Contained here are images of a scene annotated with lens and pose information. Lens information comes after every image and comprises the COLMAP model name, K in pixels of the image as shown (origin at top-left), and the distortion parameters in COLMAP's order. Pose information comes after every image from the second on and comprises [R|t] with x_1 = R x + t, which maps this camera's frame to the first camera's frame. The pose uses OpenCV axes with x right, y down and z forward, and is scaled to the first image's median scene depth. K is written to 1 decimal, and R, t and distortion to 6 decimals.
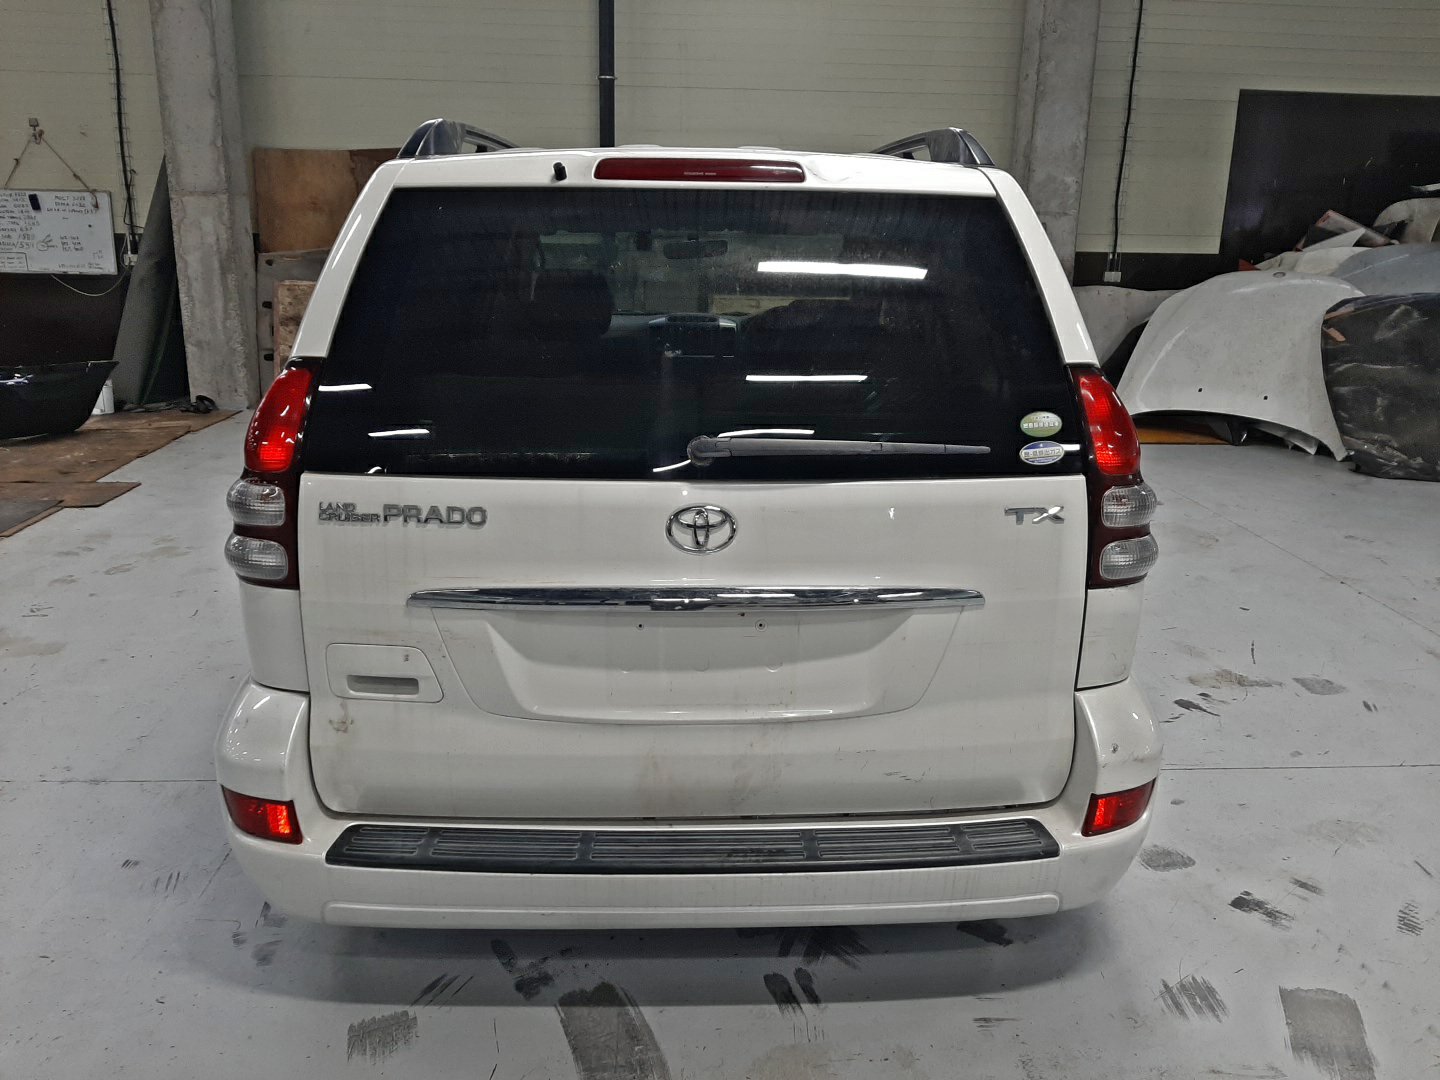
lens RADIAL K [[1093.8, 0, 716.8], [0, 1093.8, 539.0], [0, 0, 1]] dist [0.008781, 0.001495]
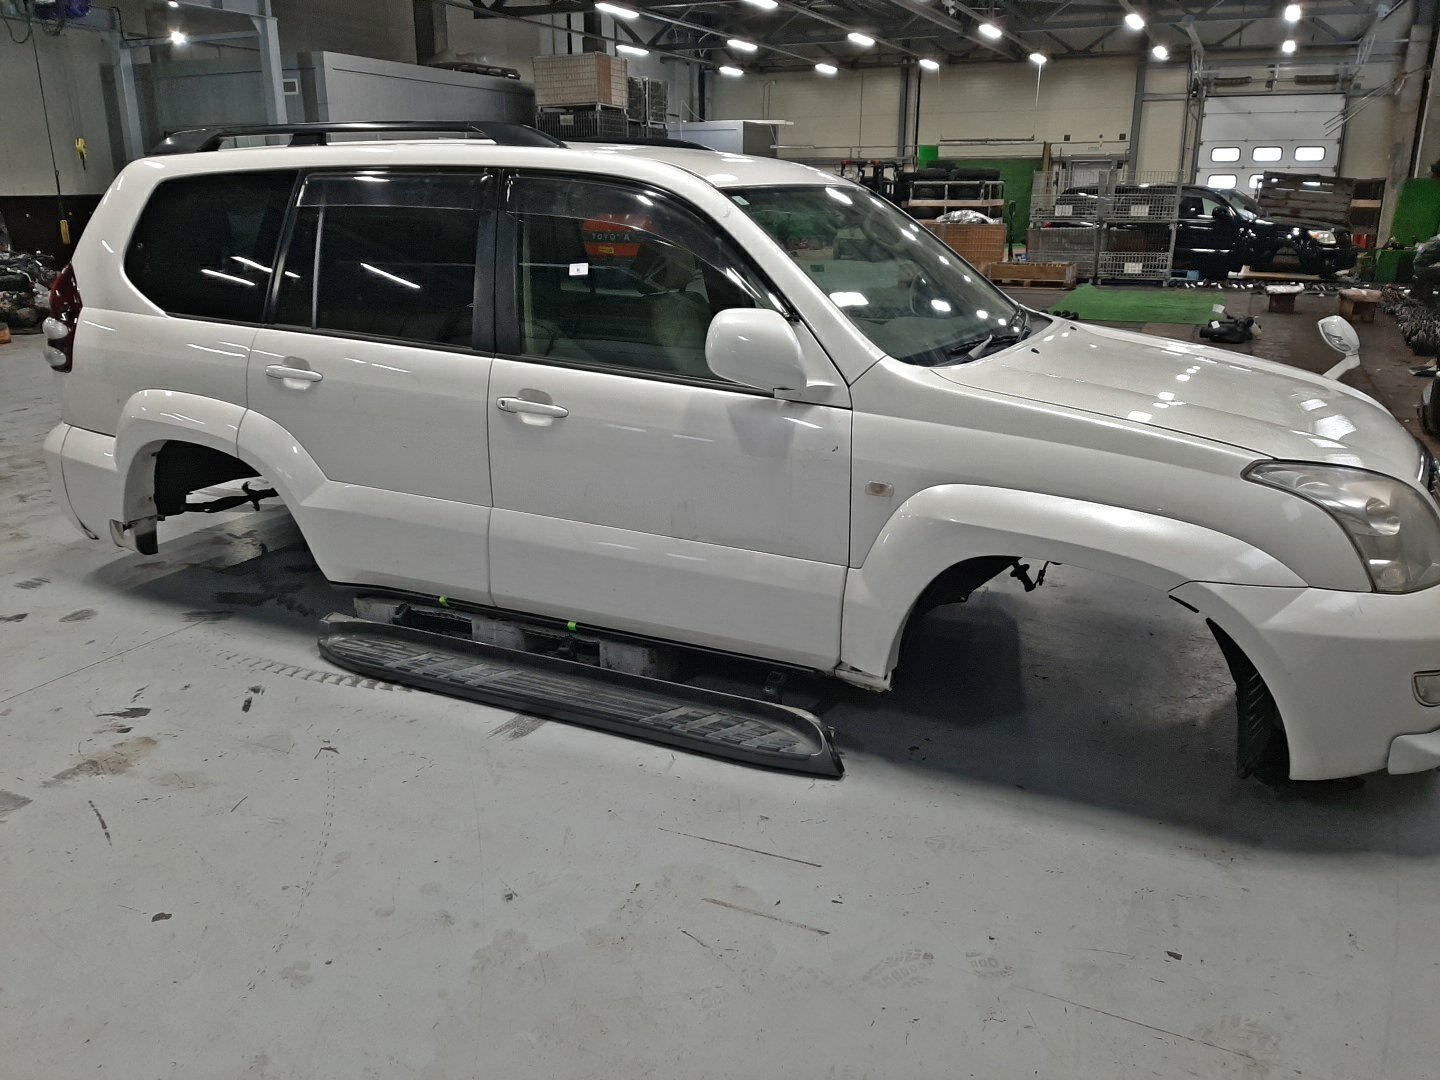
lens RADIAL K [[1093.8, 0, 720.0], [0, 1093.8, 538.0], [0, 0, 1]] dist [0.008781, 0.001495]
pose [[-0.454174, 0.270414, -0.848883, 1.312097], [-0.252612, 0.874632, 0.413770, -0.674641], [0.854350, 0.402362, -0.328926, 2.296829]]
